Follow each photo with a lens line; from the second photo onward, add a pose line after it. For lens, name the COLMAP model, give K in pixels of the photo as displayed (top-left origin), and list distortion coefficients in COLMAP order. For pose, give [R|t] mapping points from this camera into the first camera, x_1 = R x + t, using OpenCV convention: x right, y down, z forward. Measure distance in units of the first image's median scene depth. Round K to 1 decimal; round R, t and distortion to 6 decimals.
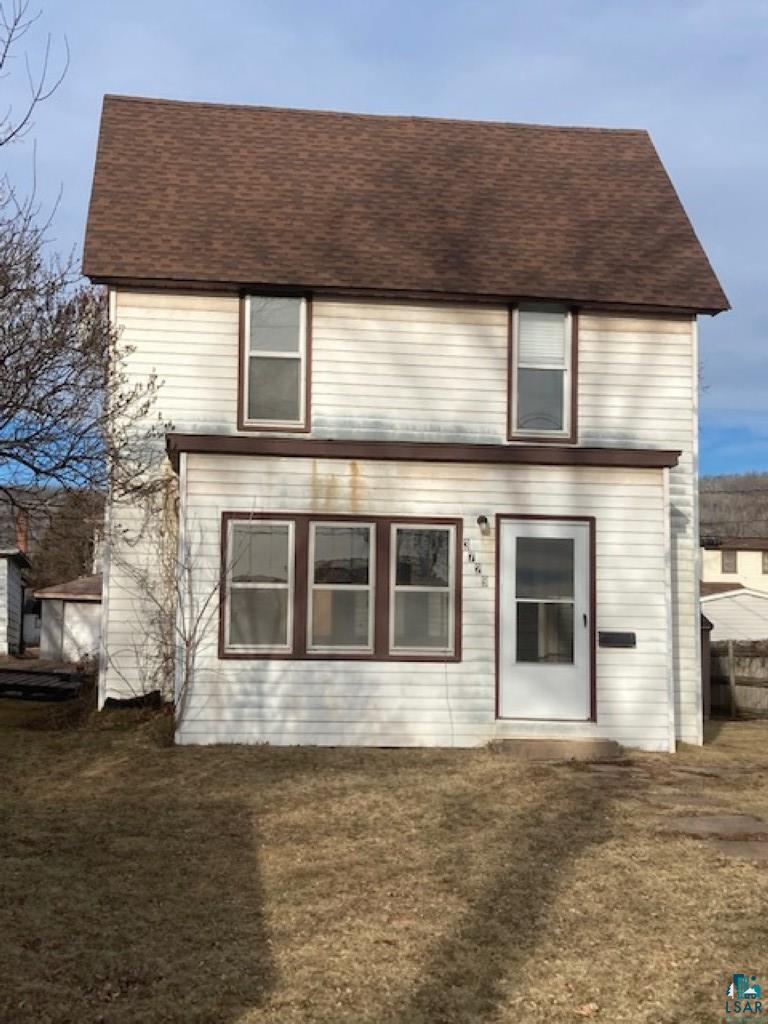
lens RADIAL K [[1653.3, 0, 384.0], [0, 1653.3, 512.0], [0, 0, 1]] dist [0.224566, -0.047665]
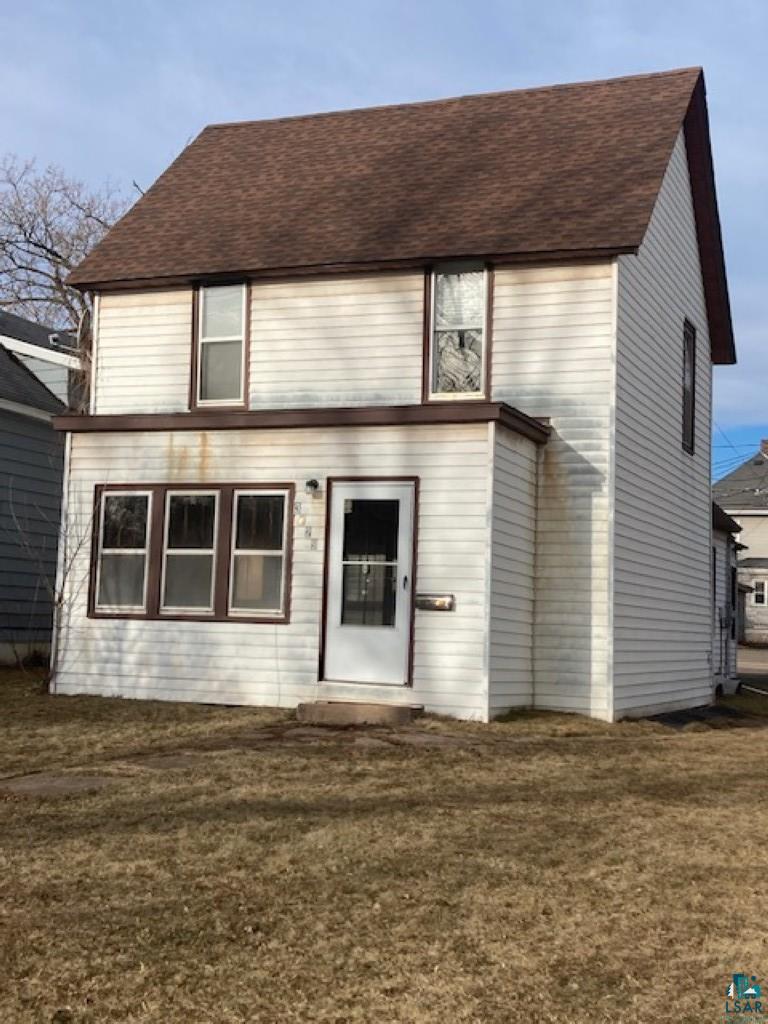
lens RADIAL K [[1438.3, 0, 386.3], [0, 1438.3, 511.5], [0, 0, 1]] dist [0.257259, -1.024397]
pose [[0.850728, -0.028044, -0.524858, 0.558900], [0.026396, 0.999595, -0.010626, 0.032396], [0.524943, -0.004814, 0.851124, 0.276620]]
